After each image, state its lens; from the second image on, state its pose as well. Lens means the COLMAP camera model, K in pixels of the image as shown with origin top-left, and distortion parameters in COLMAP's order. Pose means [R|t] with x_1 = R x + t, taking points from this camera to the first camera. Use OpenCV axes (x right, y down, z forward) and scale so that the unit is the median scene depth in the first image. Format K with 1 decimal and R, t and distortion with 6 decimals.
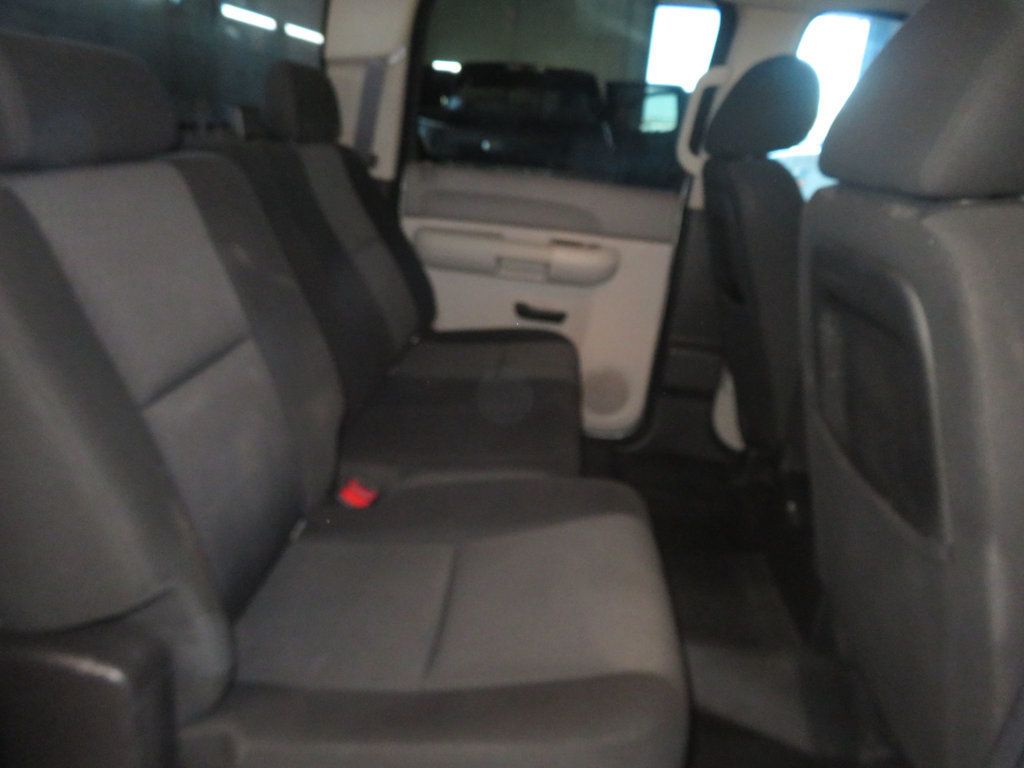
lens RADIAL K [[732.3, 0, 505.5], [0, 732.3, 388.3], [0, 0, 1]] dist [0.021423, 0.000453]
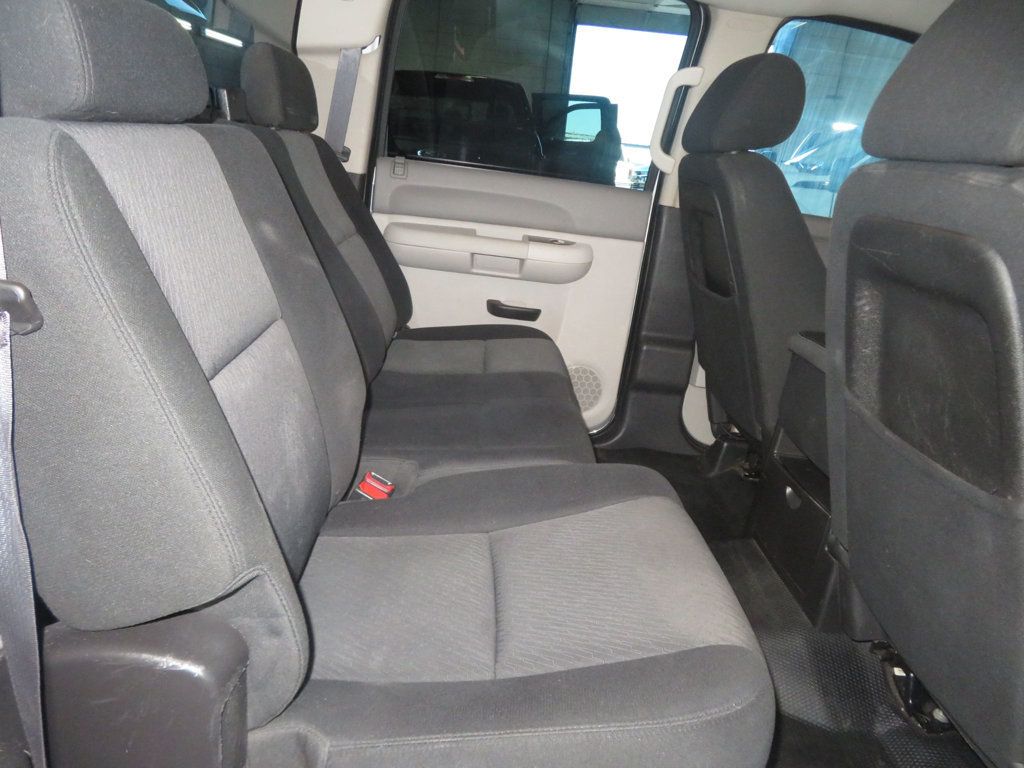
lens RADIAL K [[732.3, 0, 510.6], [0, 732.3, 382.0], [0, 0, 1]] dist [0.021423, 0.000453]
pose [[0.994472, -0.013759, 0.104099, -0.065837], [0.015923, 0.999673, -0.019987, 0.015922], [-0.103790, 0.021534, 0.994366, 0.013880]]
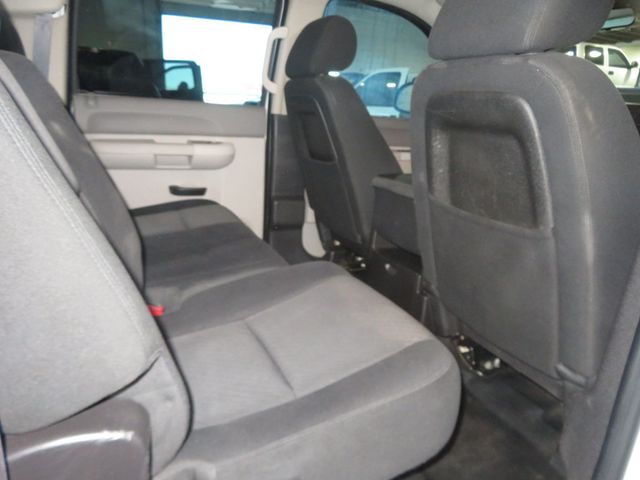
lens RADIAL K [[457.7, 0, 317.5], [0, 457.7, 236.6], [0, 0, 1]] dist [0.021423, 0.000453]
pose [[0.888117, -0.169906, 0.427060, -0.146191], [0.182950, 0.983065, 0.010649, 0.032058], [-0.421637, 0.068673, 0.904161, 0.045280]]
